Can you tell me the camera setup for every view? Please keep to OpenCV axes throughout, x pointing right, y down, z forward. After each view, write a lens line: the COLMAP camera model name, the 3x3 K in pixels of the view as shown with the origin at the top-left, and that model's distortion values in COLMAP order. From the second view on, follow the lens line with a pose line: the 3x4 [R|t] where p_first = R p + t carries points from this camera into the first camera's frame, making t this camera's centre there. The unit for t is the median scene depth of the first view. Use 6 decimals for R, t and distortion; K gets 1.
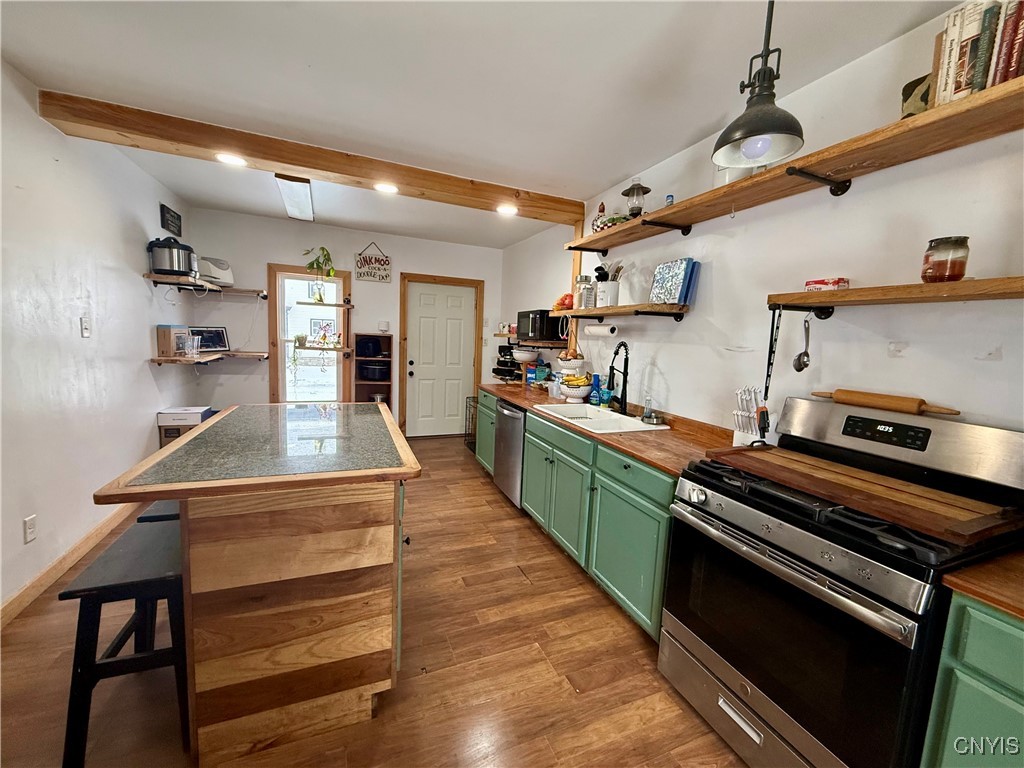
lens RADIAL K [[404.7, 0, 510.3], [0, 404.7, 386.5], [0, 0, 1]] dist [-0.001983, -0.000613]
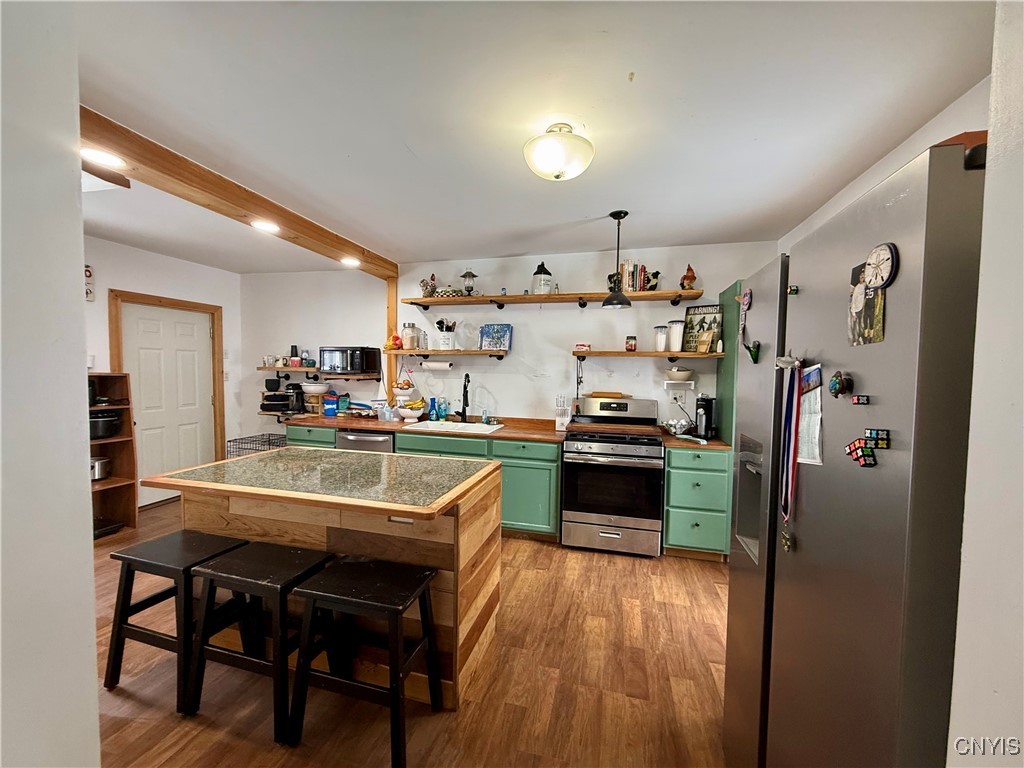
lens RADIAL K [[404.7, 0, 511.5], [0, 404.7, 385.3], [0, 0, 1]] dist [-0.001983, -0.000613]
pose [[0.605834, -0.068181, 0.792664, -0.825236], [0.109107, 0.994028, 0.002110, -0.054859], [-0.788074, 0.085207, 0.609655, -0.029370]]
